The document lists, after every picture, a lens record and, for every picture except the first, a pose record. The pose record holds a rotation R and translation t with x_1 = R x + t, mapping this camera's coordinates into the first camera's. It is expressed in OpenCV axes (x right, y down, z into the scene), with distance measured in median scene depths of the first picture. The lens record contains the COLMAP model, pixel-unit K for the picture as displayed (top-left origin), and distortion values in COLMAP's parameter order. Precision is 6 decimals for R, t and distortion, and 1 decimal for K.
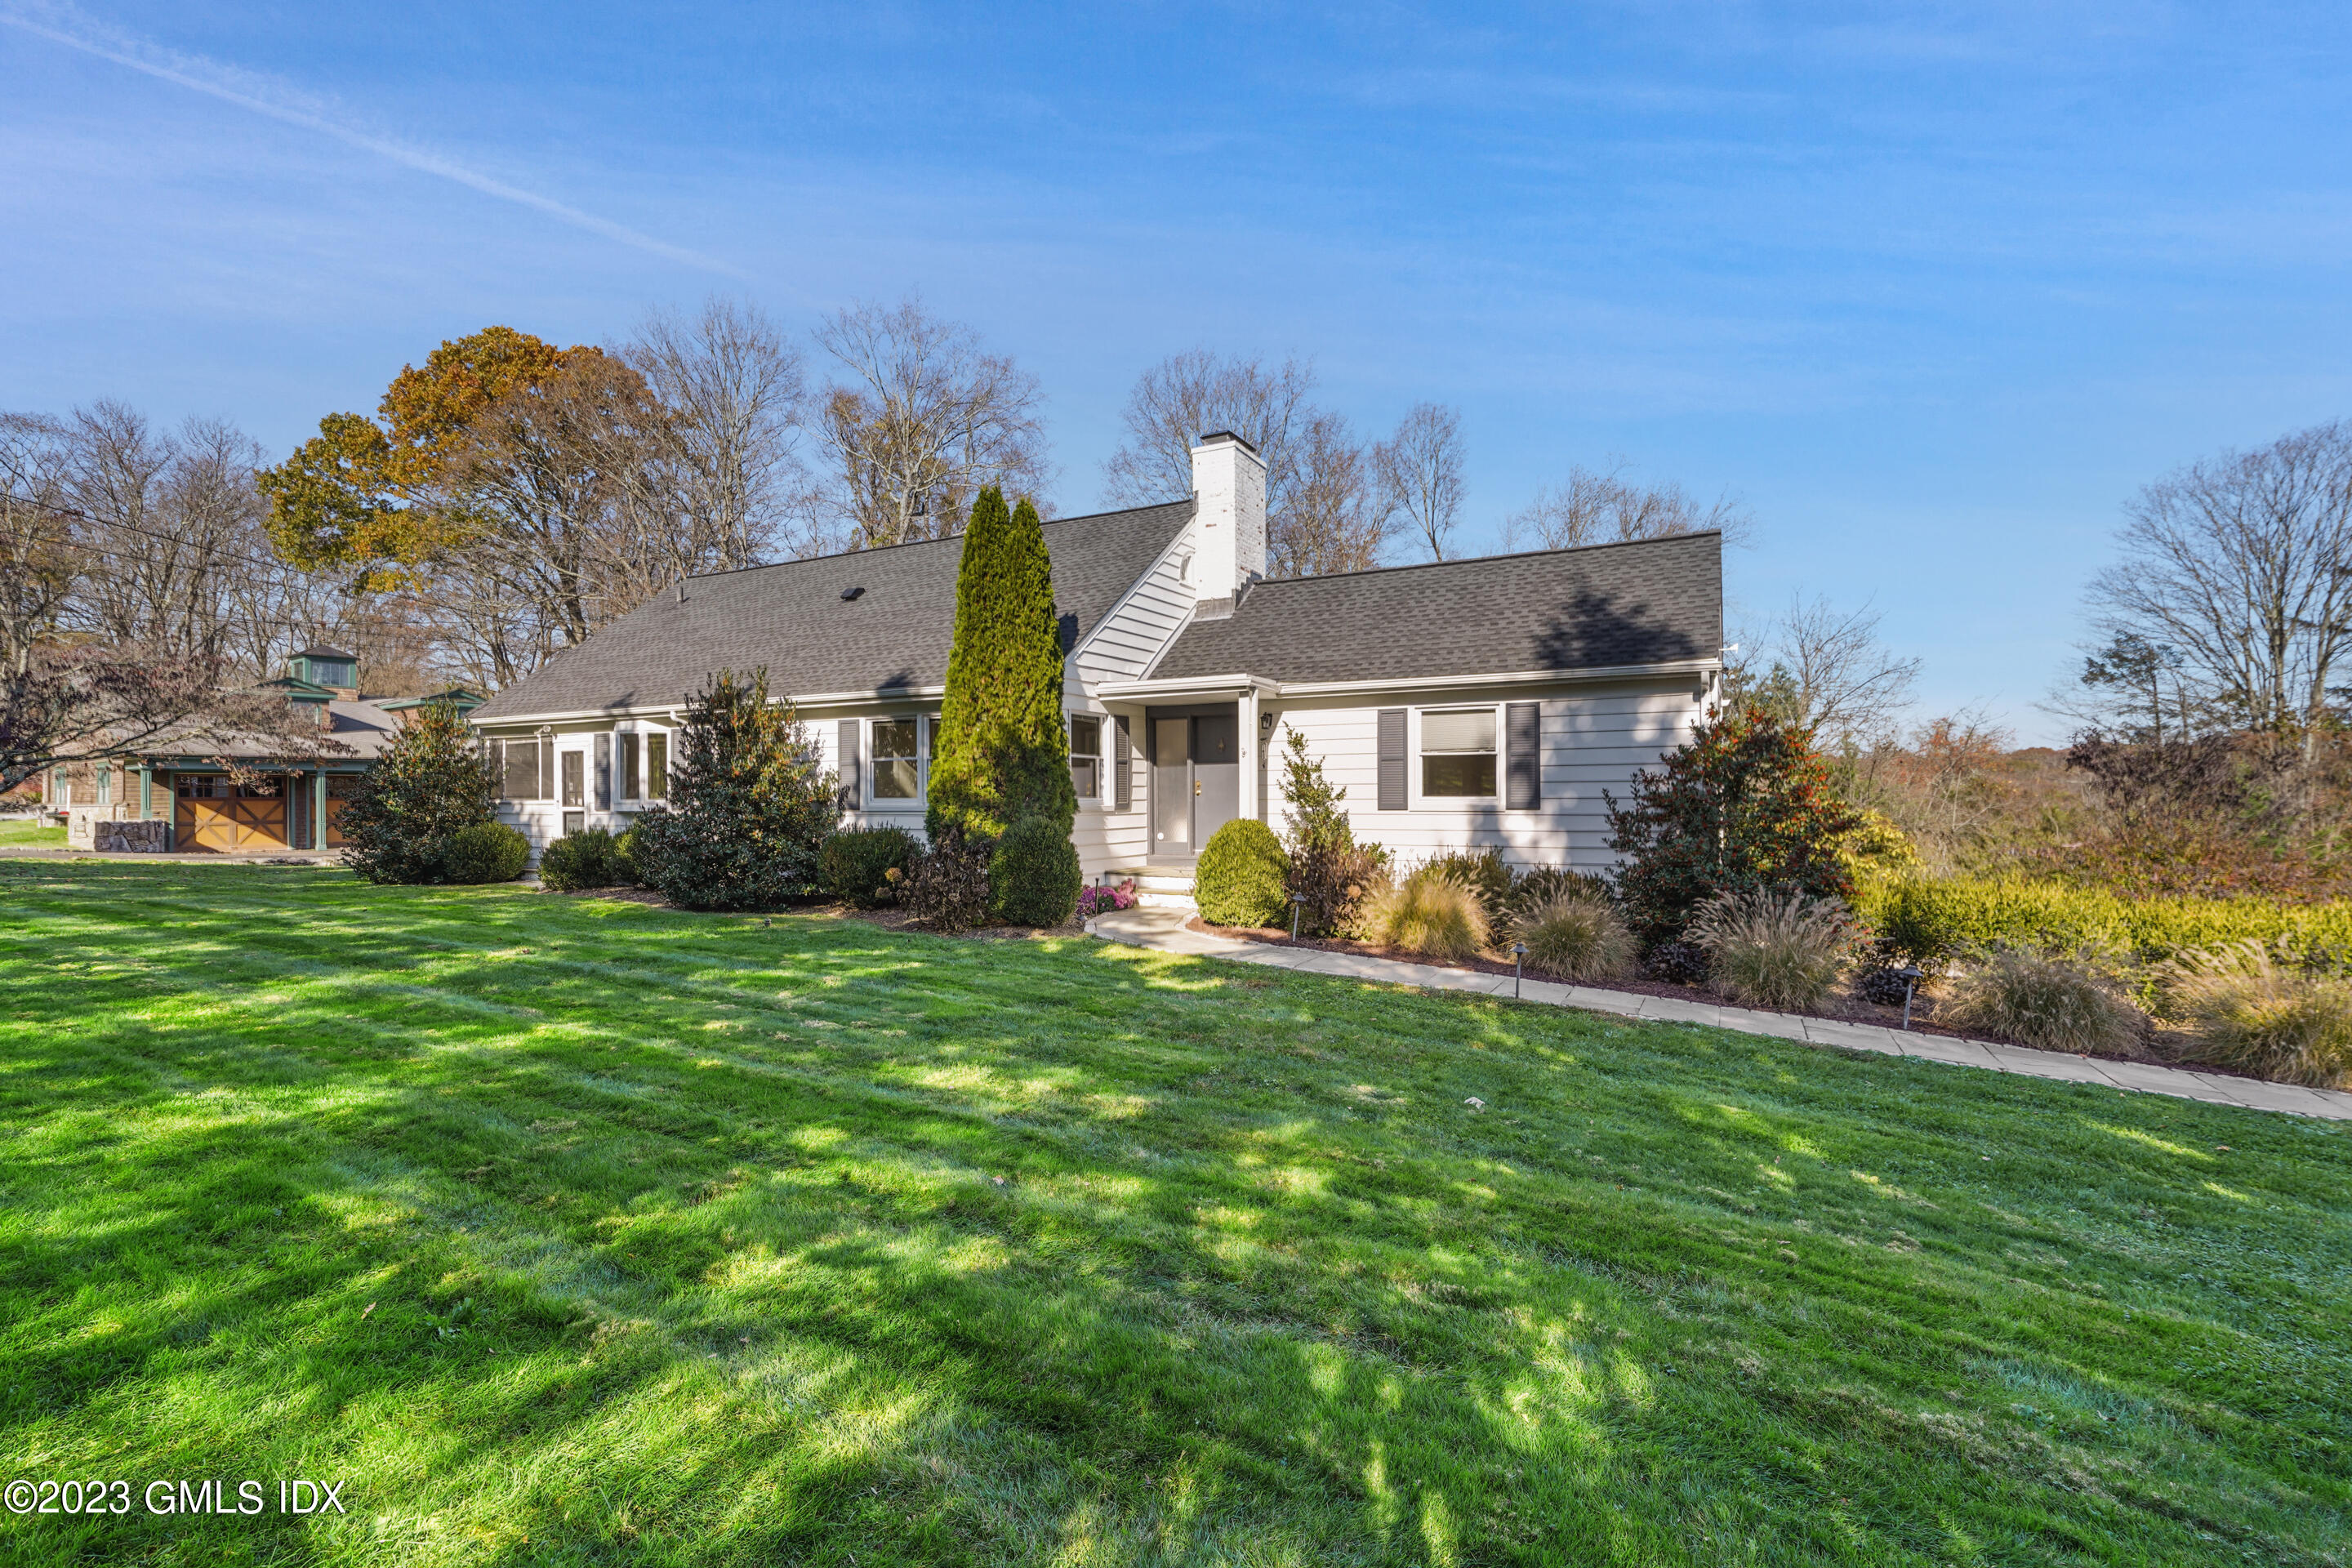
lens RADIAL K [[1076.8, 0, 1176.8], [0, 1076.8, 781.8], [0, 0, 1]] dist [0.011388, 0.000514]
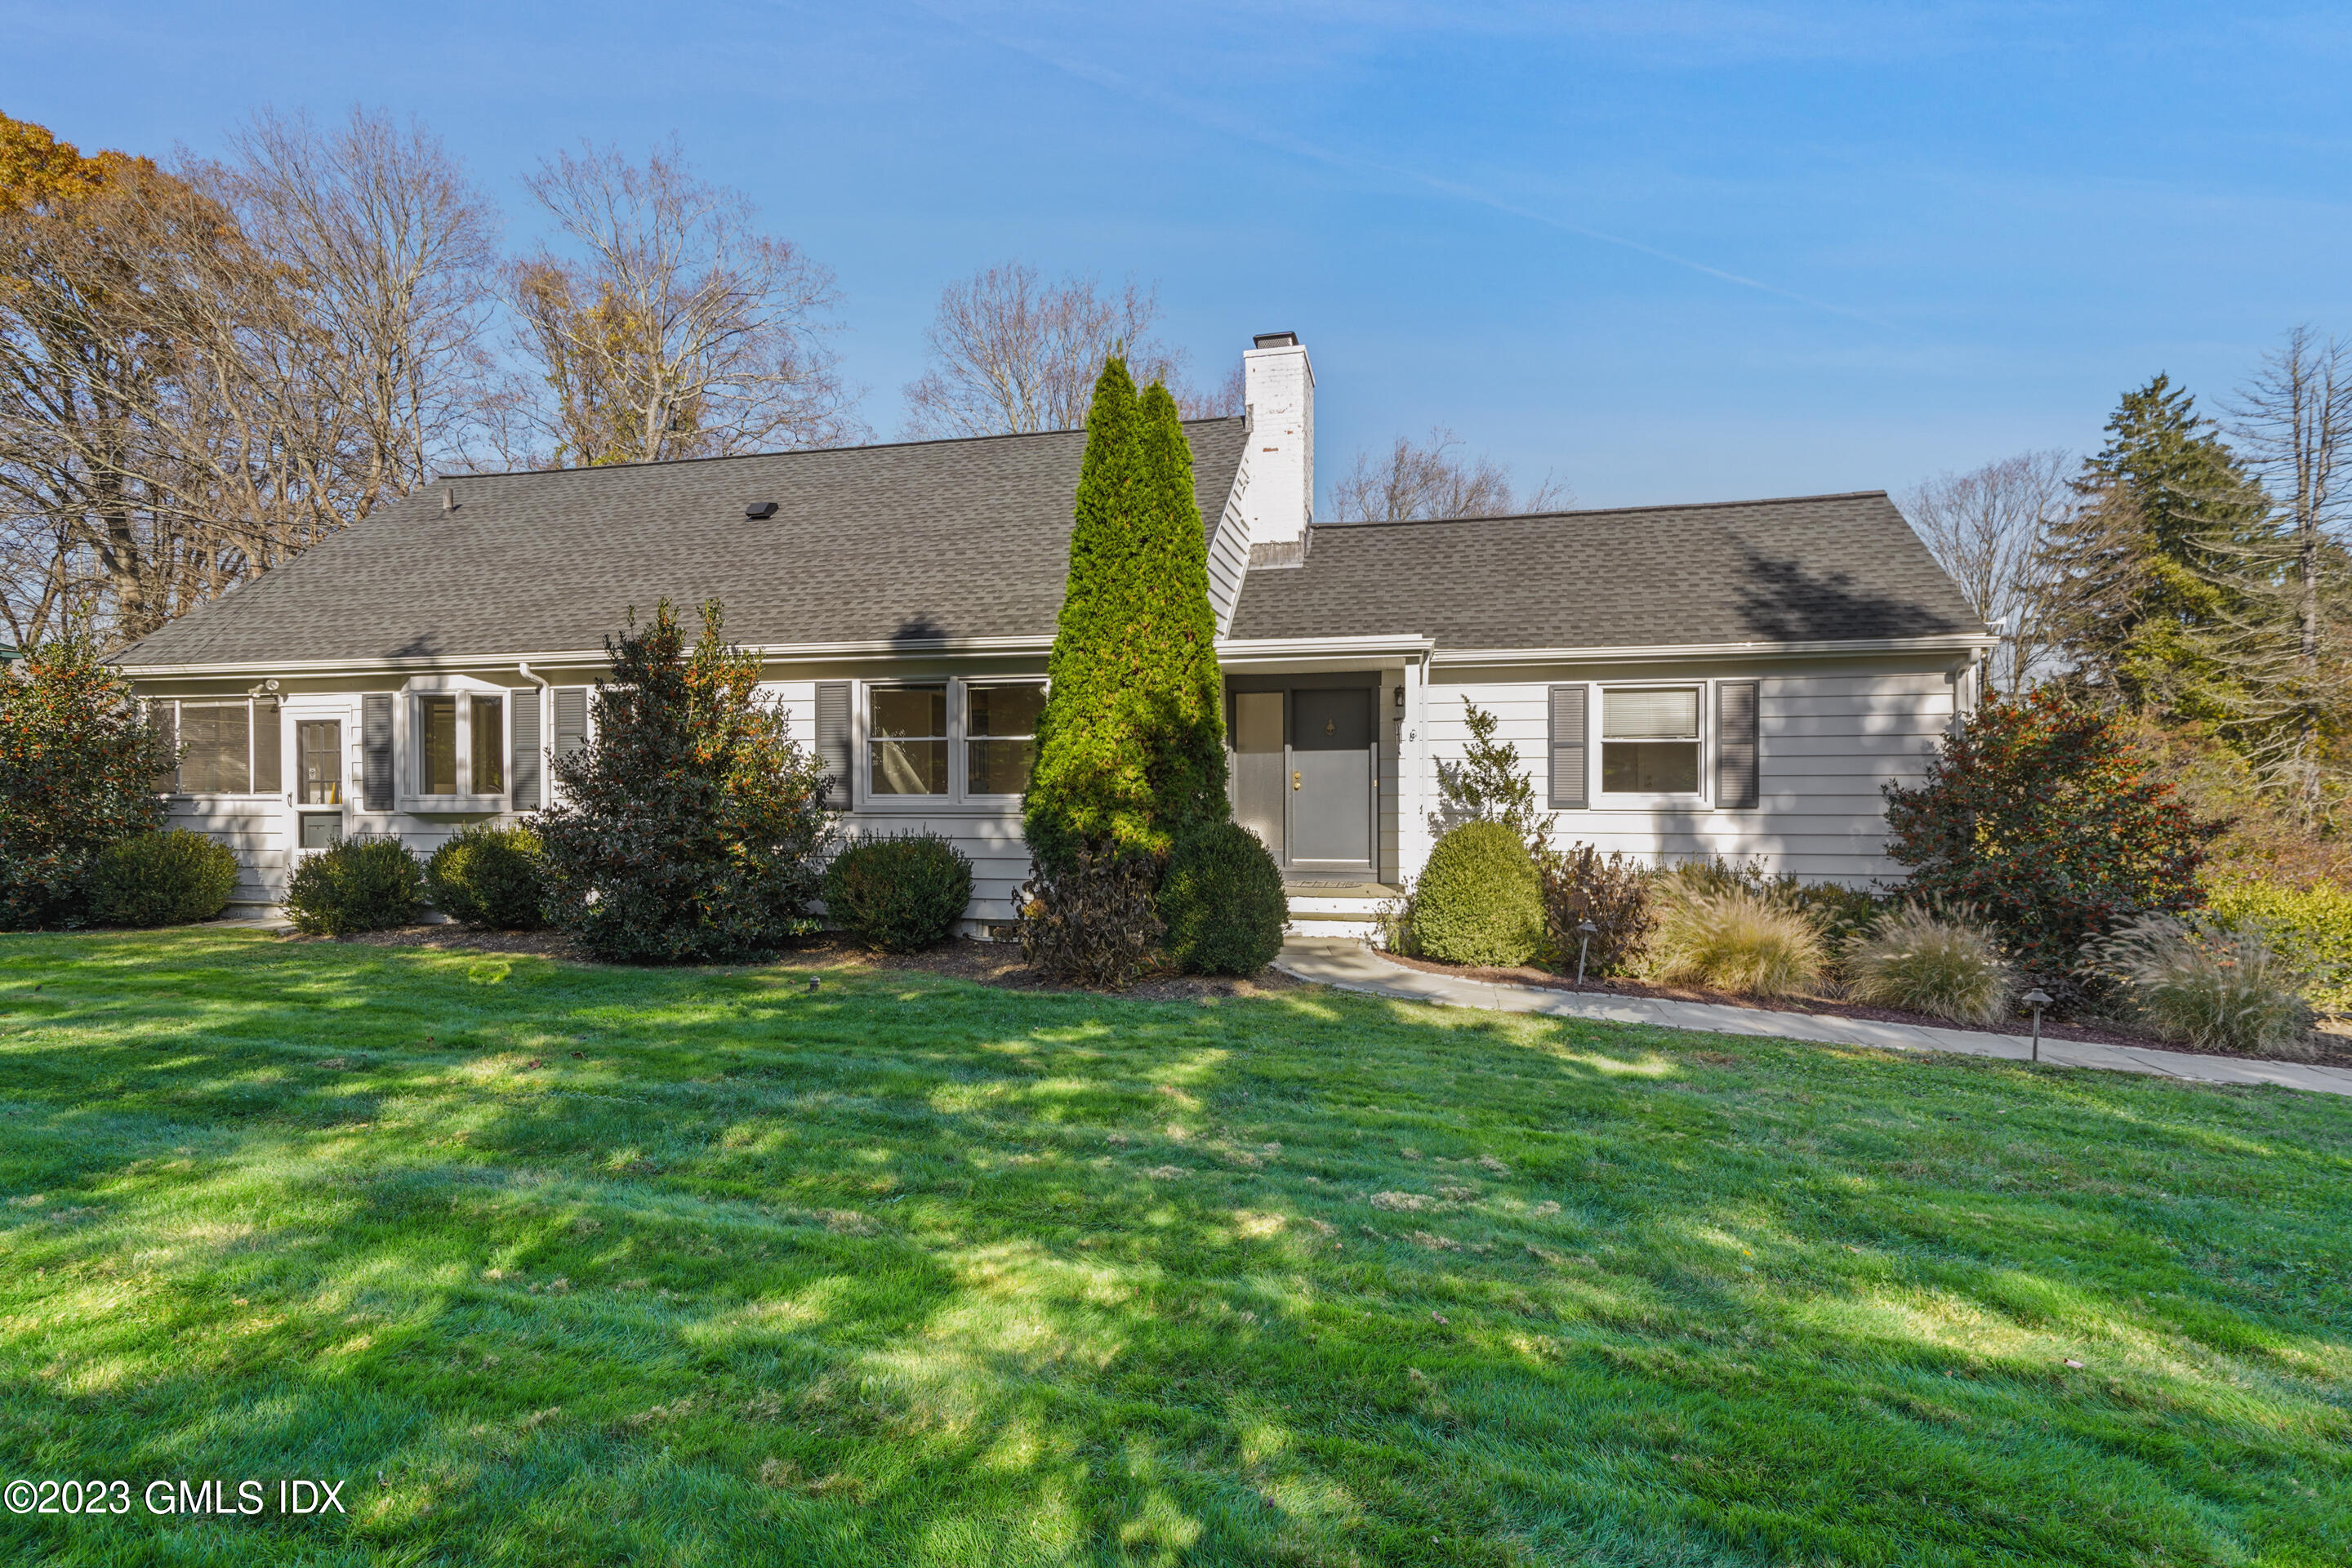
lens RADIAL K [[1162.1, 0, 1176.1], [0, 1162.1, 795.0], [0, 0, 1]] dist [0.015521, 0.001938]
pose [[0.965888, 0.001000, 0.258959, -0.283167], [-0.006205, 0.999795, 0.019285, -0.000118], [-0.258886, -0.020234, 0.965696, 0.207813]]
